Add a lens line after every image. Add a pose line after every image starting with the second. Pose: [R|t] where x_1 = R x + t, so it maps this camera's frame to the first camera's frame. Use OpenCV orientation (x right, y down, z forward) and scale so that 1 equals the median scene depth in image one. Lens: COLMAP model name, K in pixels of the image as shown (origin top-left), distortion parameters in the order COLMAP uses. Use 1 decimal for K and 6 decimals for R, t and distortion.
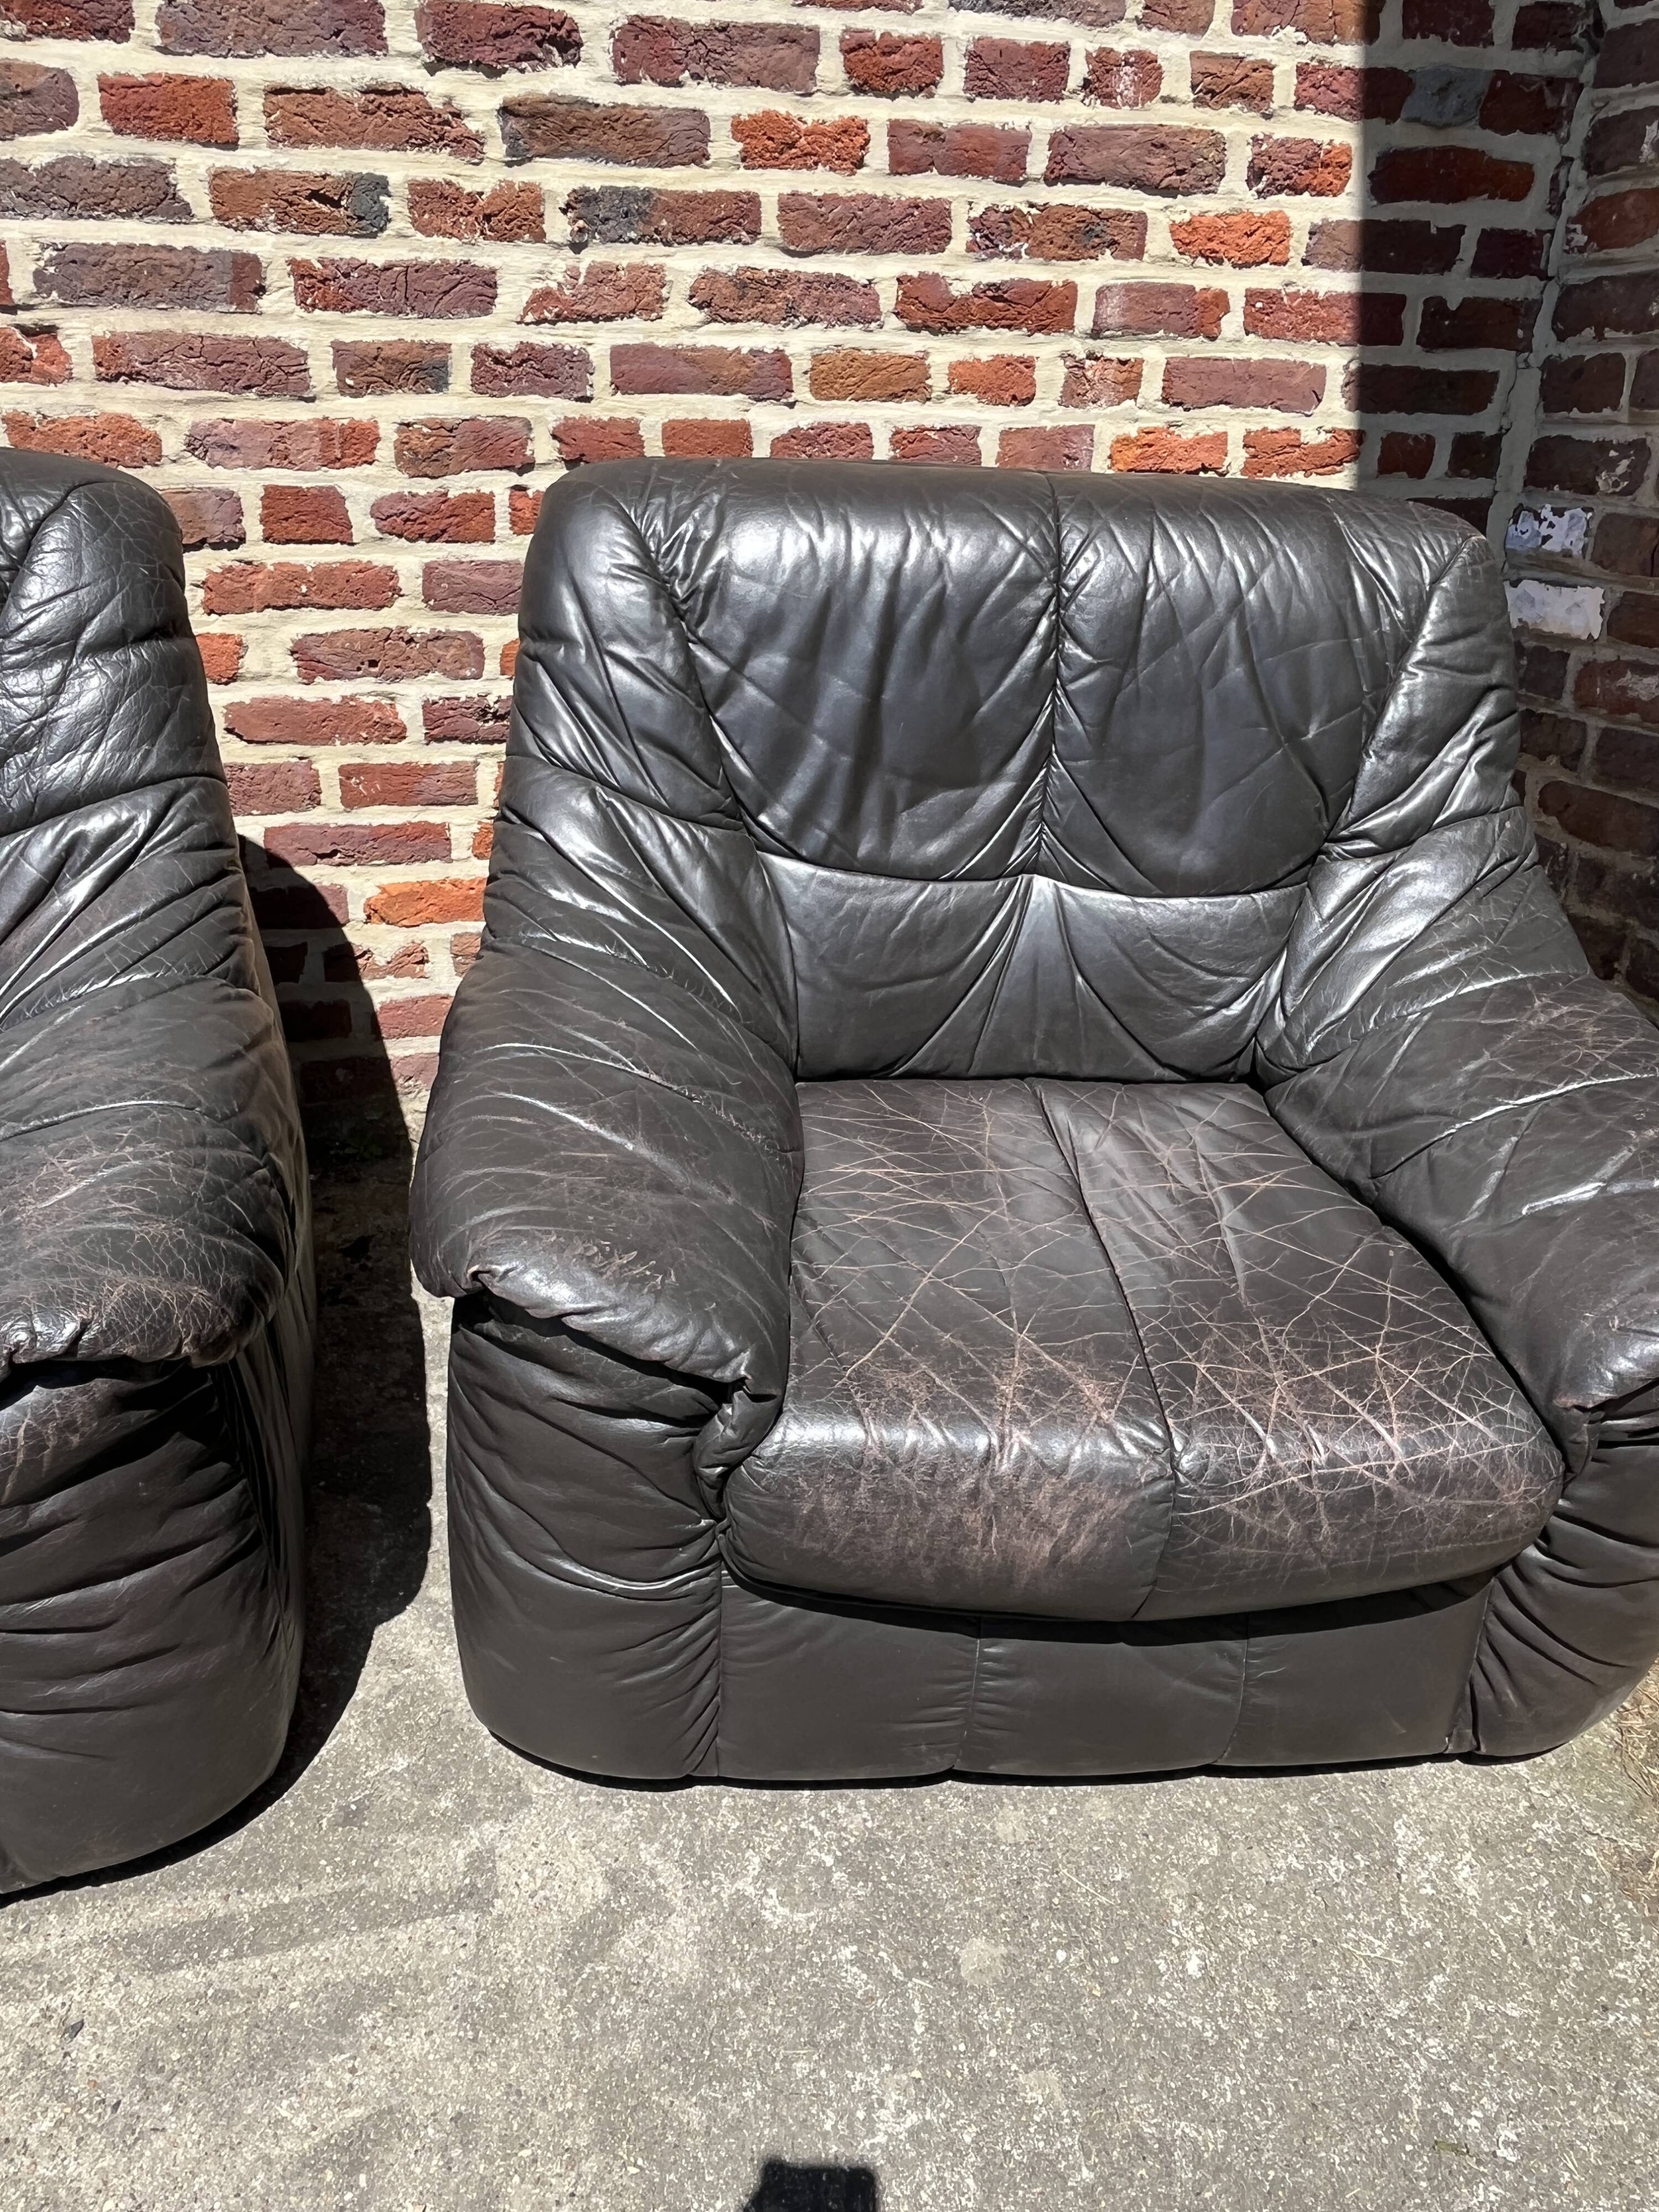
lens RADIAL K [[1537.1, 0, 829.9], [0, 1537.1, 1101.1], [0, 0, 1]] dist [-0.000652, -0.001073]
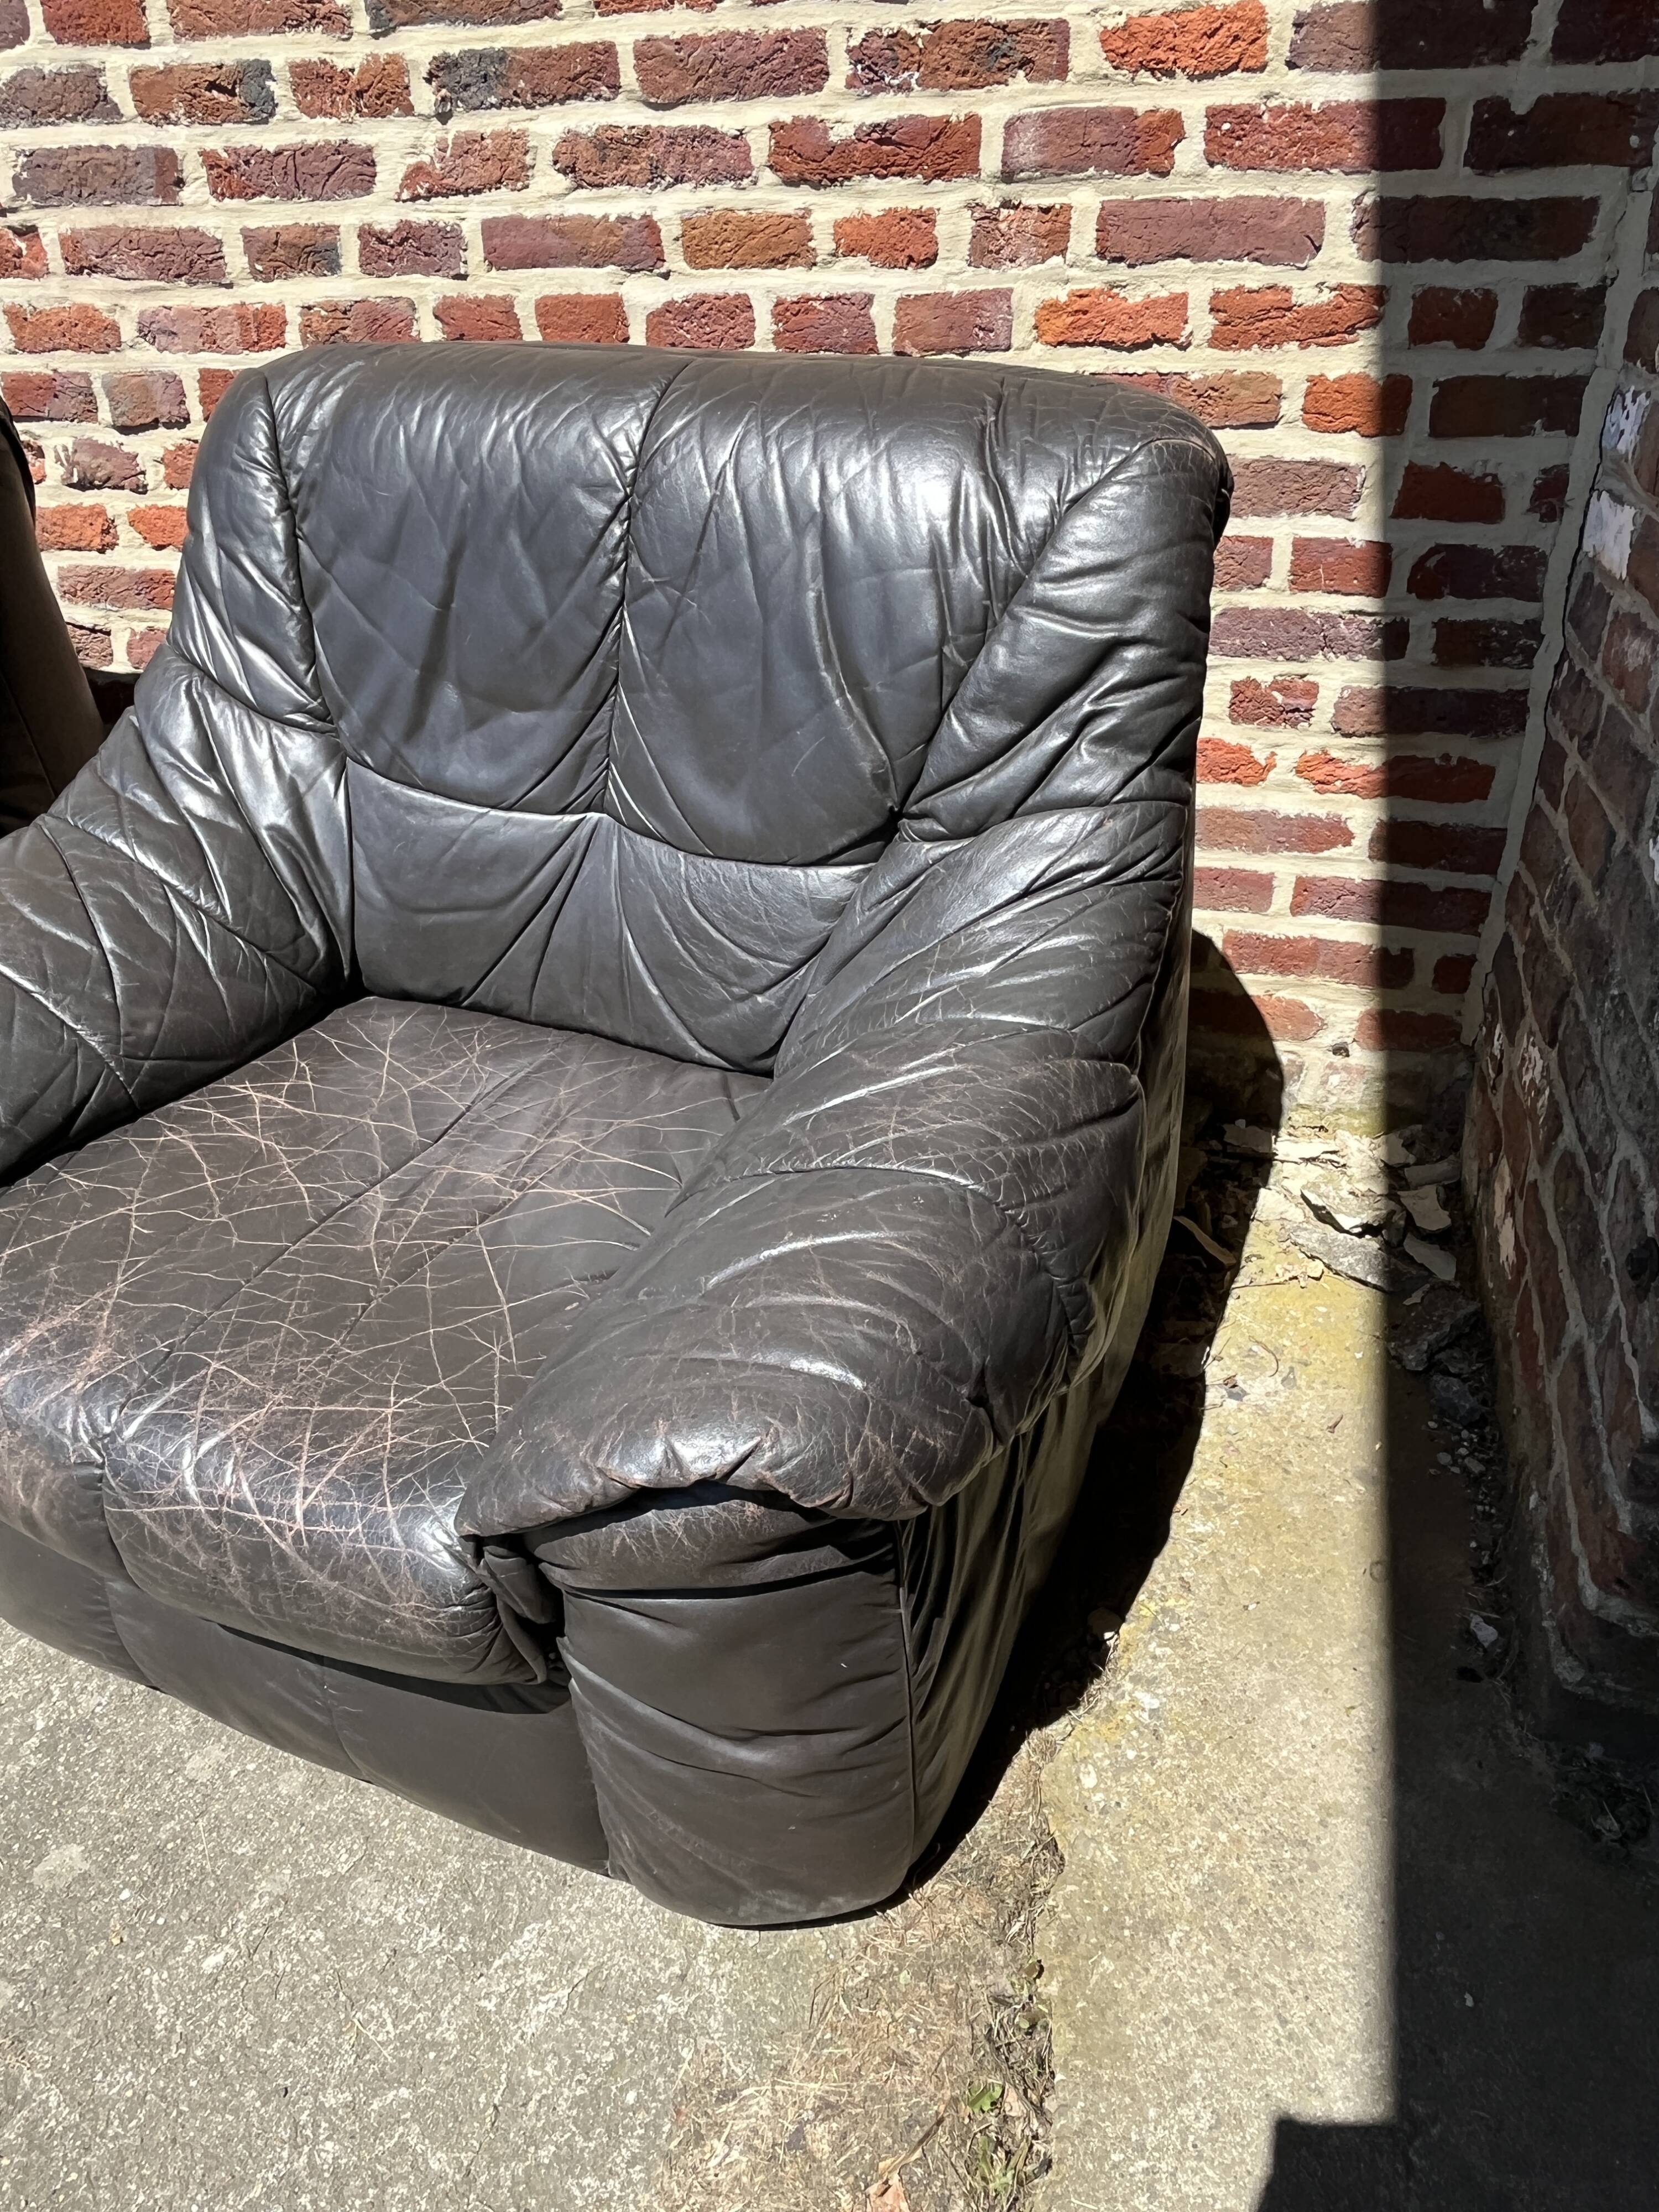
lens RADIAL K [[1537.1, 0, 836.7], [0, 1537.1, 1084.6], [0, 0, 1]] dist [-0.000652, -0.001073]
pose [[0.885385, 0.194551, -0.422188, 0.597193], [-0.163039, 0.980479, 0.109905, -0.100857], [0.435329, -0.028476, 0.899821, 0.212430]]
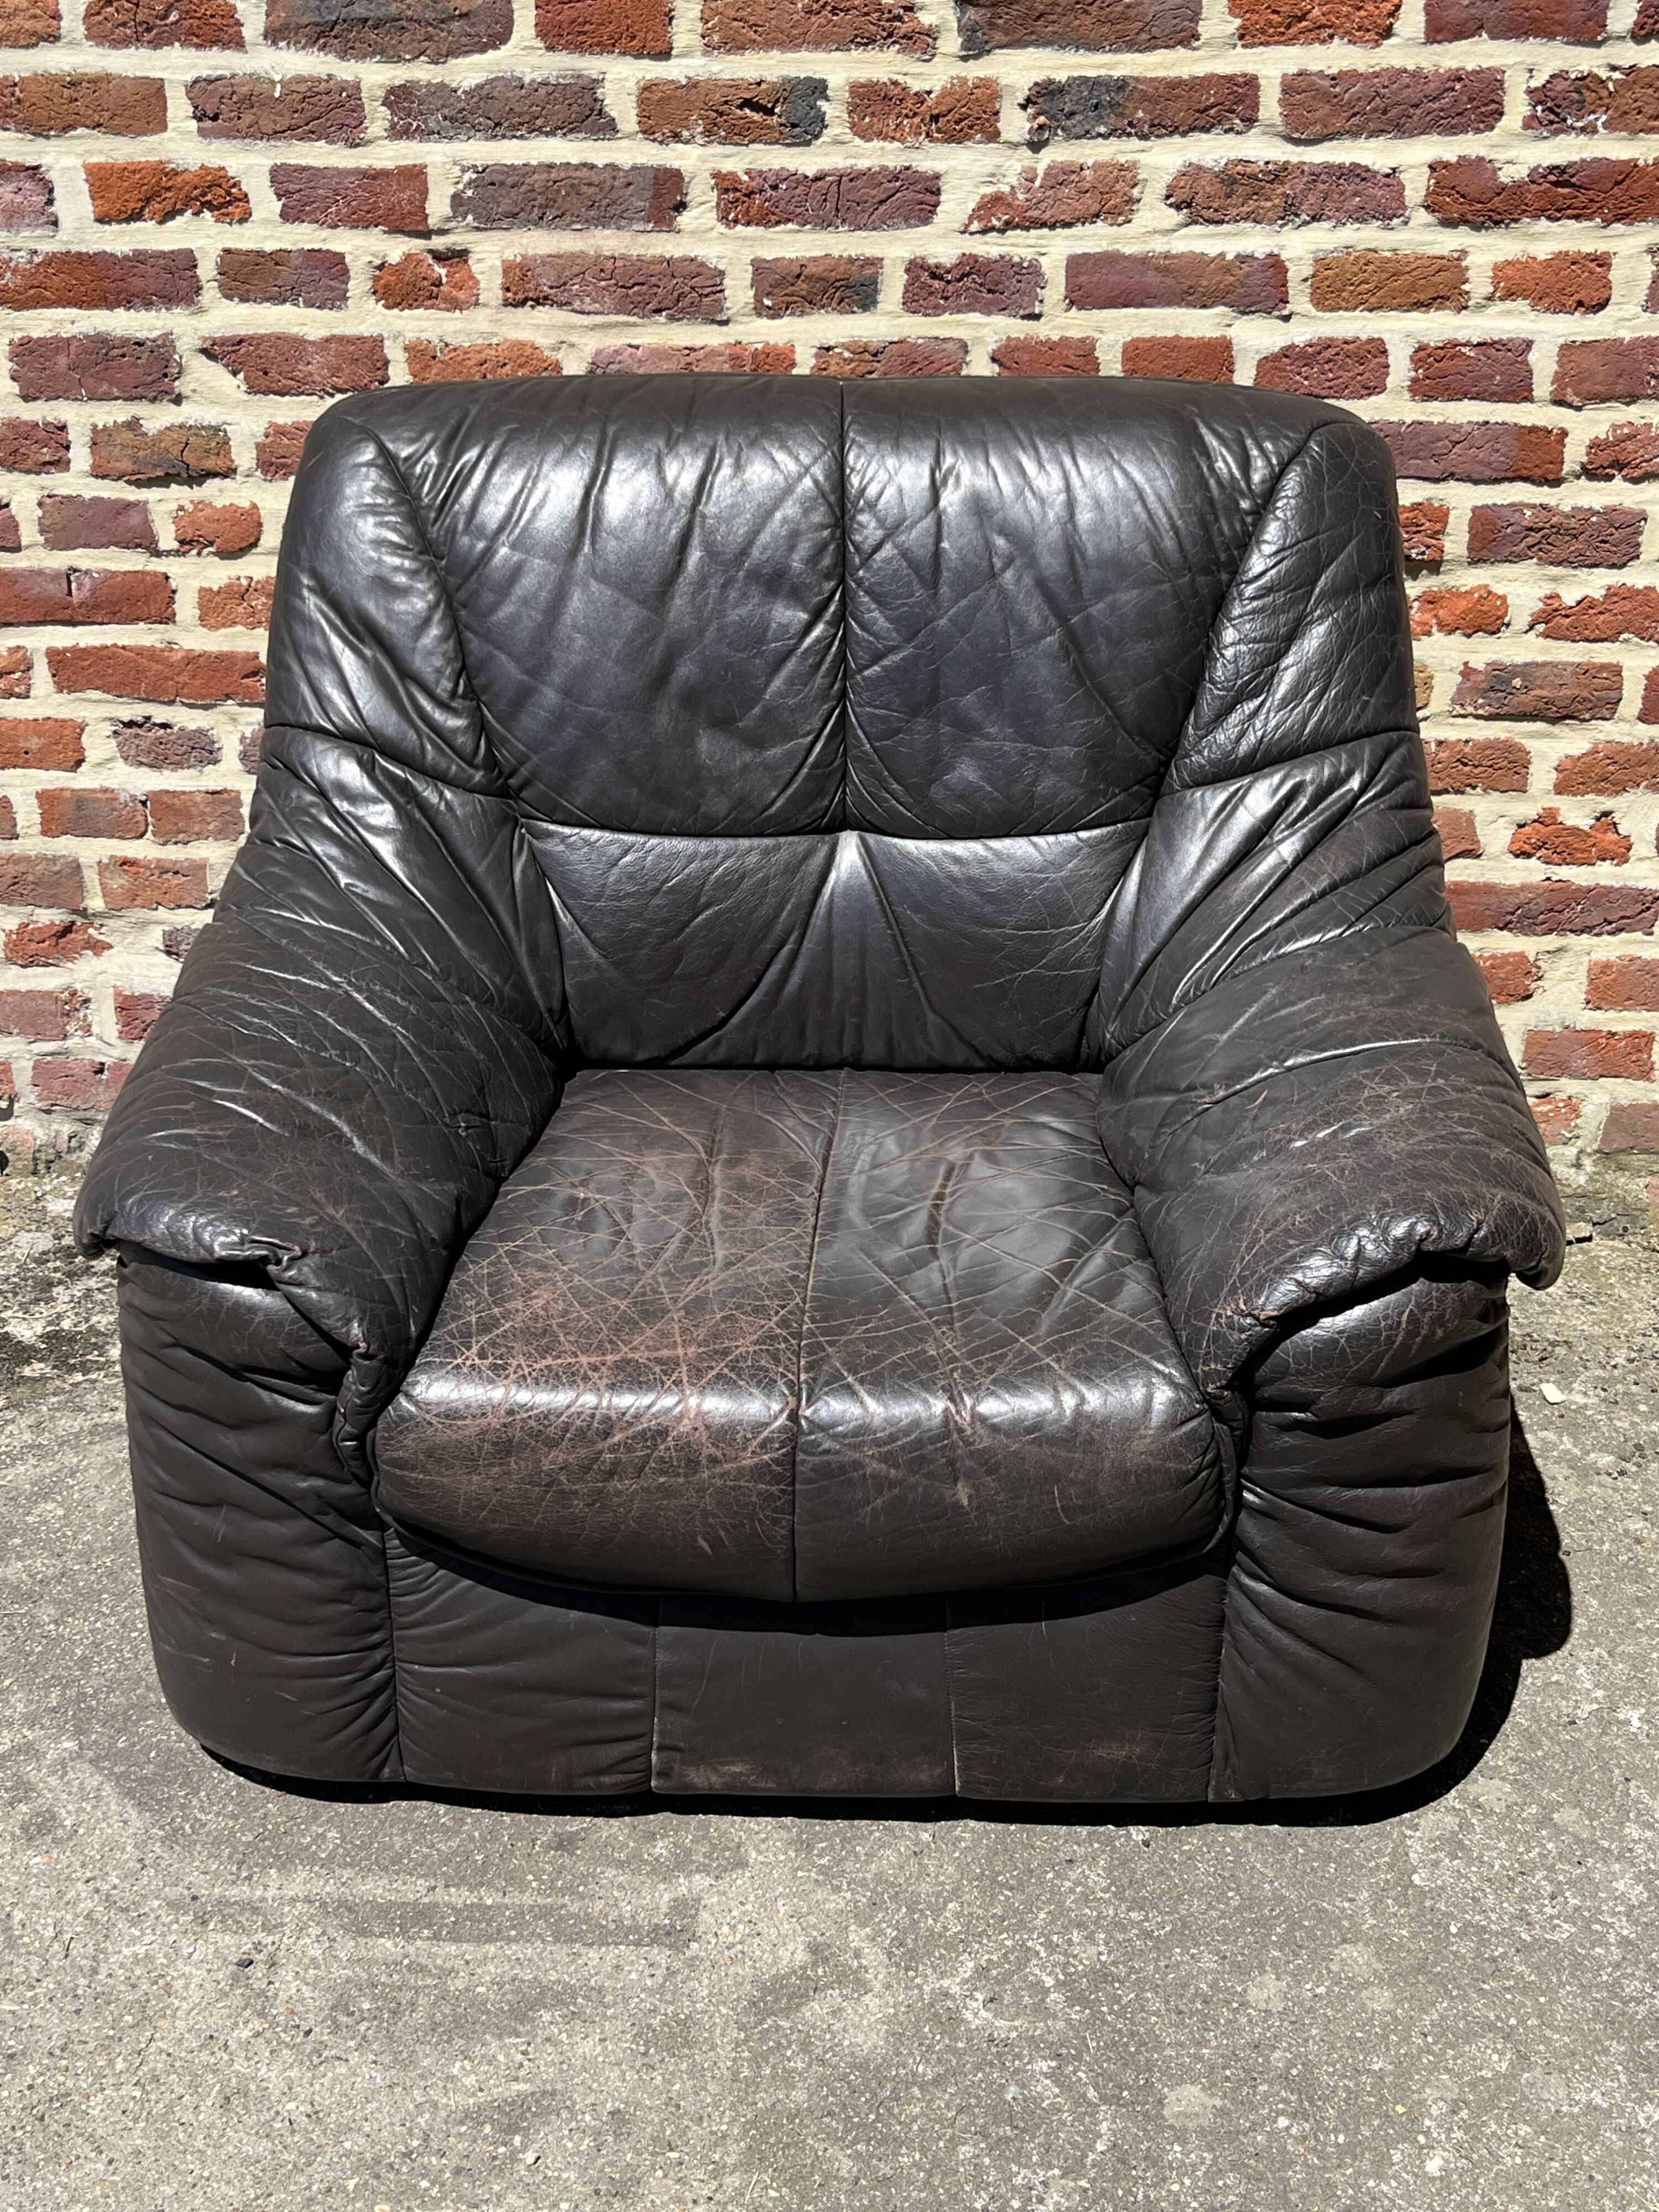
lens RADIAL K [[2453.3, 0, 851.4], [0, 2453.3, 1123.0], [0, 0, 1]] dist [0.012711, 0.000000]
pose [[0.953996, 0.091119, -0.285636, 0.179240], [-0.104183, 0.994080, -0.030845, 0.037259], [0.281134, 0.059185, 0.957842, -0.308160]]
